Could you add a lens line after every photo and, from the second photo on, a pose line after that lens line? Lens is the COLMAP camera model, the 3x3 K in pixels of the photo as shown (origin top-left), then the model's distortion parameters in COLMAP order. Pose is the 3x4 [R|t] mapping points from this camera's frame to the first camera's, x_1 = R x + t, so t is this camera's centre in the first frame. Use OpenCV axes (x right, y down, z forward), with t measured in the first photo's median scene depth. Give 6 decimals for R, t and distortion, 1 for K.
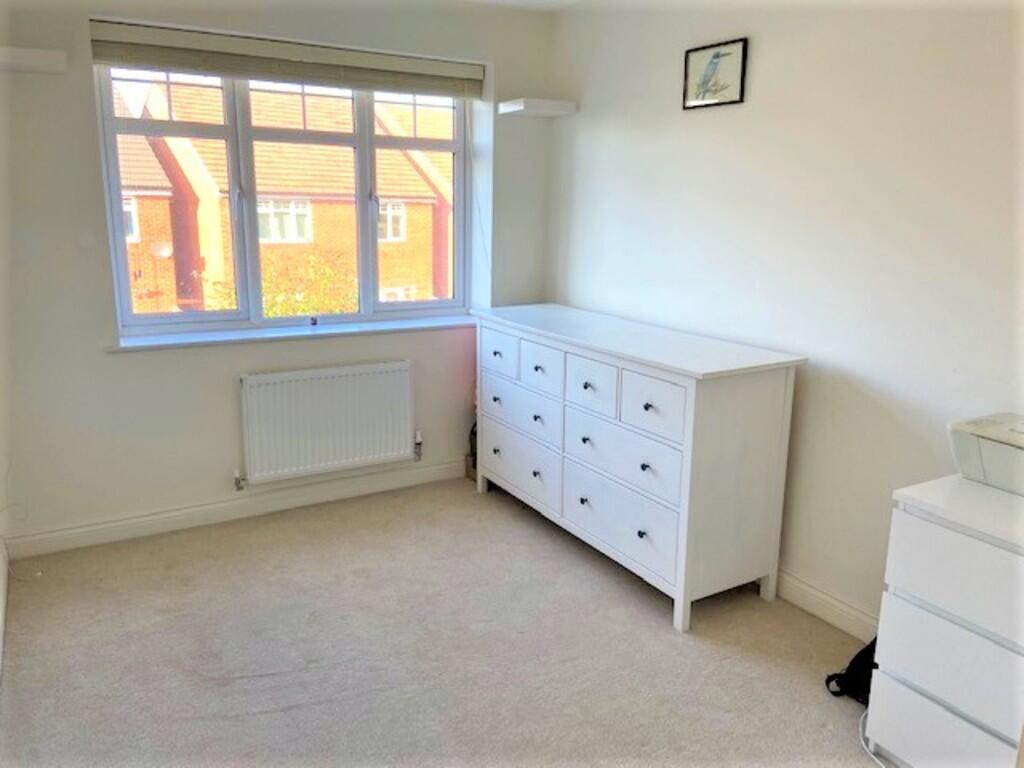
lens RADIAL K [[774.8, 0, 512.0], [0, 774.8, 384.0], [0, 0, 1]] dist [0.129223, -0.160540]
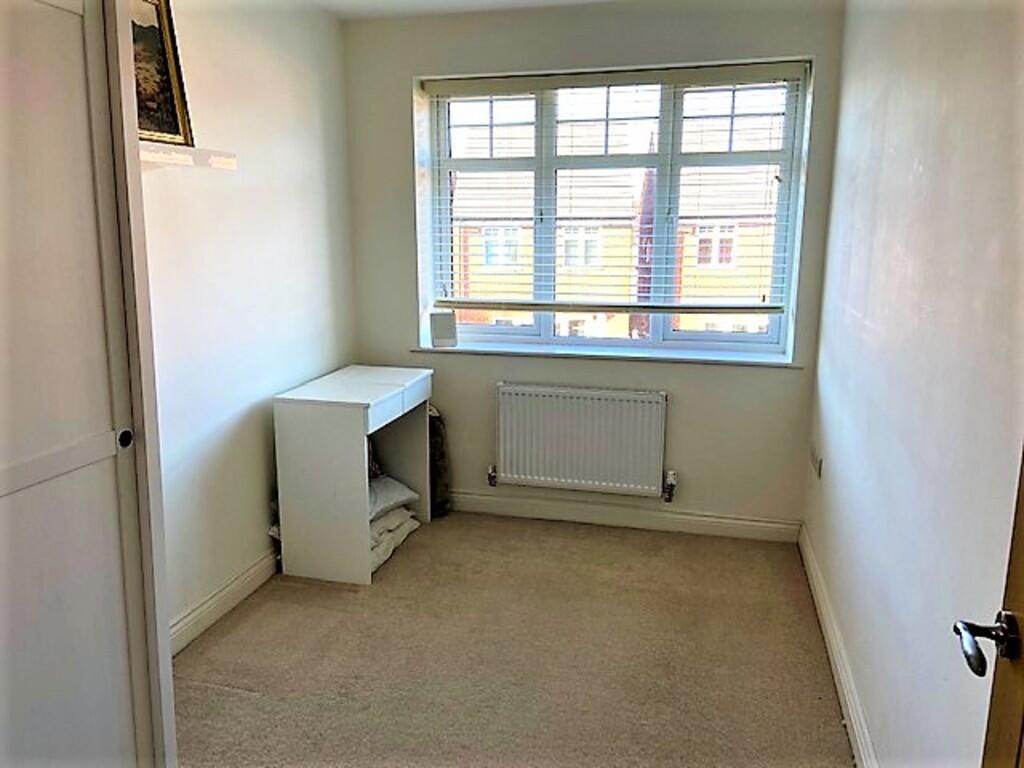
lens RADIAL K [[774.8, 0, 512.0], [0, 774.8, 384.0], [0, 0, 1]] dist [0.129223, -0.160540]
pose [[0.709613, 0.135996, -0.691342, 0.373619], [-0.155751, 0.987200, 0.034328, -0.044372], [0.687162, 0.083317, 0.721711, 0.201951]]
